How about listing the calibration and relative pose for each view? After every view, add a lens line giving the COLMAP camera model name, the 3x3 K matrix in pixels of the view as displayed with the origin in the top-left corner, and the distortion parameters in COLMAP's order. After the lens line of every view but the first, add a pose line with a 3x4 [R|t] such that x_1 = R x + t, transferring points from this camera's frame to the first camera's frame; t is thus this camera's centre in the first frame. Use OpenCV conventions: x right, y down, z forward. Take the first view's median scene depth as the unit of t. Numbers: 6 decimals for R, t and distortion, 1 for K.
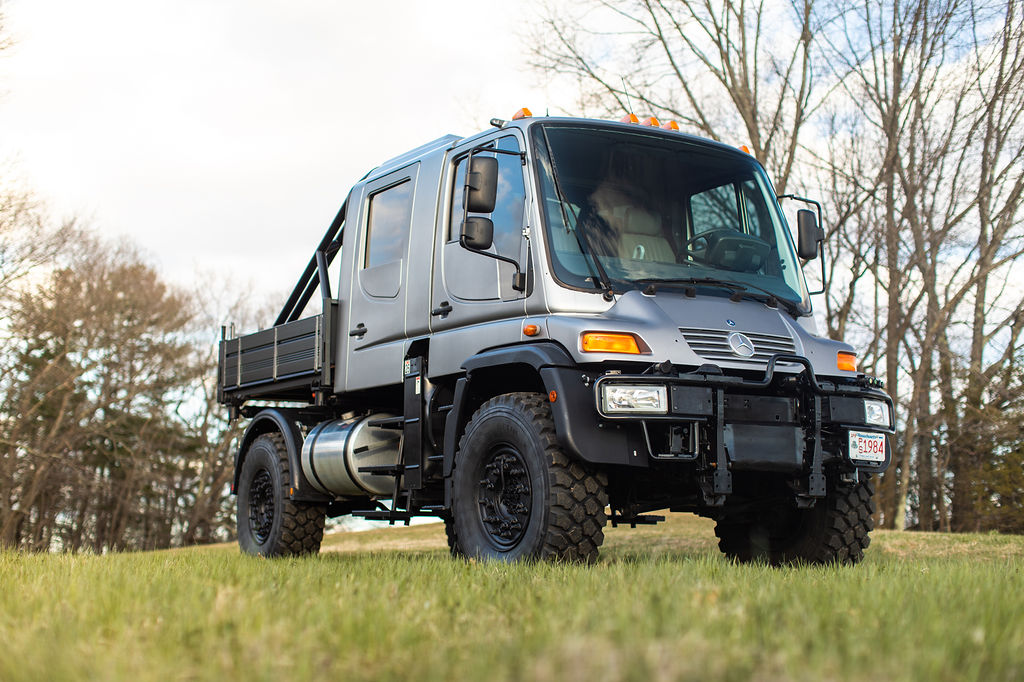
lens RADIAL K [[1468.7, 0, 512.0], [0, 1468.7, 341.0], [0, 0, 1]] dist [0.009329, 0.010635]
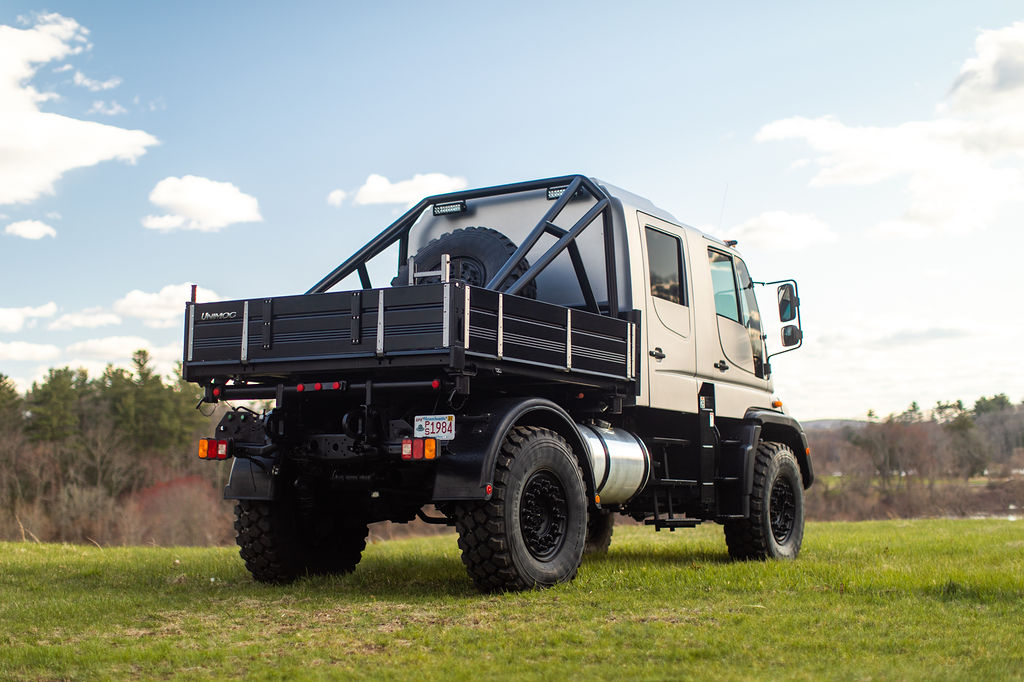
lens RADIAL K [[1485.7, 0, 512.0], [0, 1485.7, 341.0], [0, 0, 1]] dist [-0.001935, 0.107032]
pose [[-0.445490, 0.118683, 0.887386, -1.041244], [-0.086183, 0.980887, -0.174454, 0.185824], [-0.891129, -0.154195, -0.426746, 1.595118]]
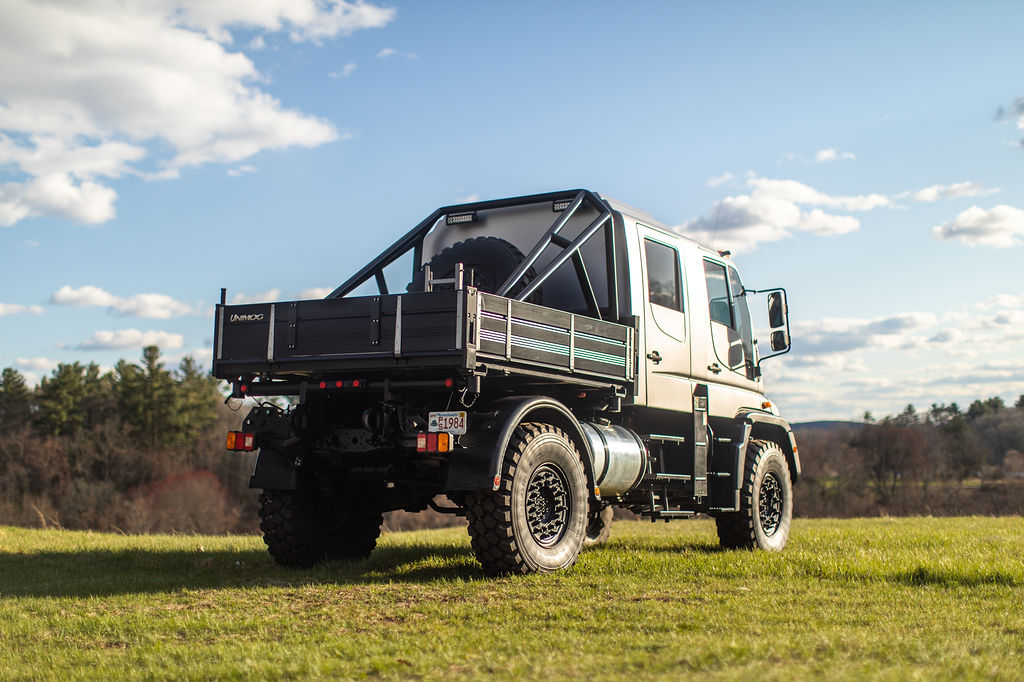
lens RADIAL K [[1468.7, 0, 512.0], [0, 1468.7, 341.0], [0, 0, 1]] dist [0.009329, 0.010635]
pose [[-0.444349, 0.114317, 0.888530, -1.099956], [-0.095913, 0.980053, -0.174058, 0.195655], [-0.890704, -0.162564, -0.424522, 1.626531]]
